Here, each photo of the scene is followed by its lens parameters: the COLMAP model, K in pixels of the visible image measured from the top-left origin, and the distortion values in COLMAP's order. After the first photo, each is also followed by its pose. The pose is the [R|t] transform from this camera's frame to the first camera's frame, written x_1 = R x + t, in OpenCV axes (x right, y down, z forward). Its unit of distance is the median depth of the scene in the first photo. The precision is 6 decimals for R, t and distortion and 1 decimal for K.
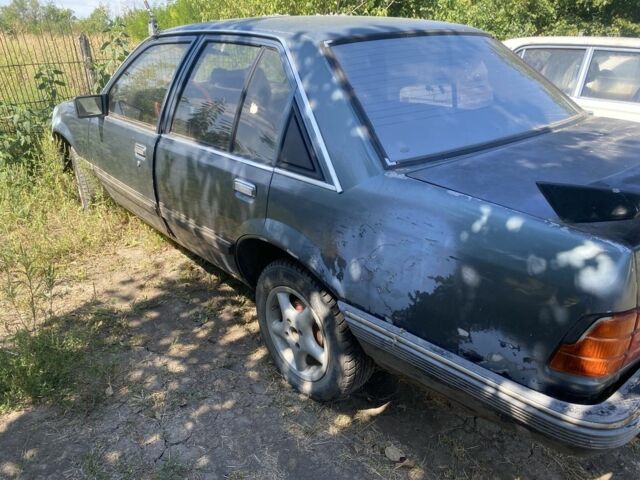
lens RADIAL K [[496.3, 0, 320.0], [0, 496.3, 239.6], [0, 0, 1]] dist [0.007526, 0.002311]
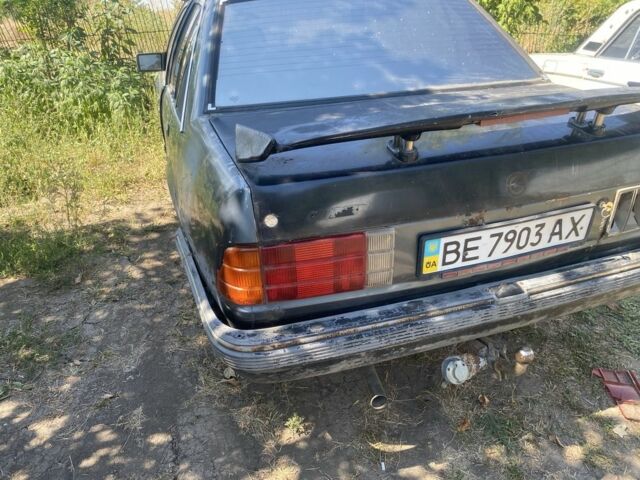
lens RADIAL K [[496.3, 0, 320.4], [0, 496.3, 240.2], [0, 0, 1]] dist [0.007526, 0.002311]
pose [[0.918643, 0.156461, -0.362787, 0.597878], [-0.138206, 0.987490, 0.075917, 0.015593], [0.370126, -0.019601, 0.928775, 0.026443]]
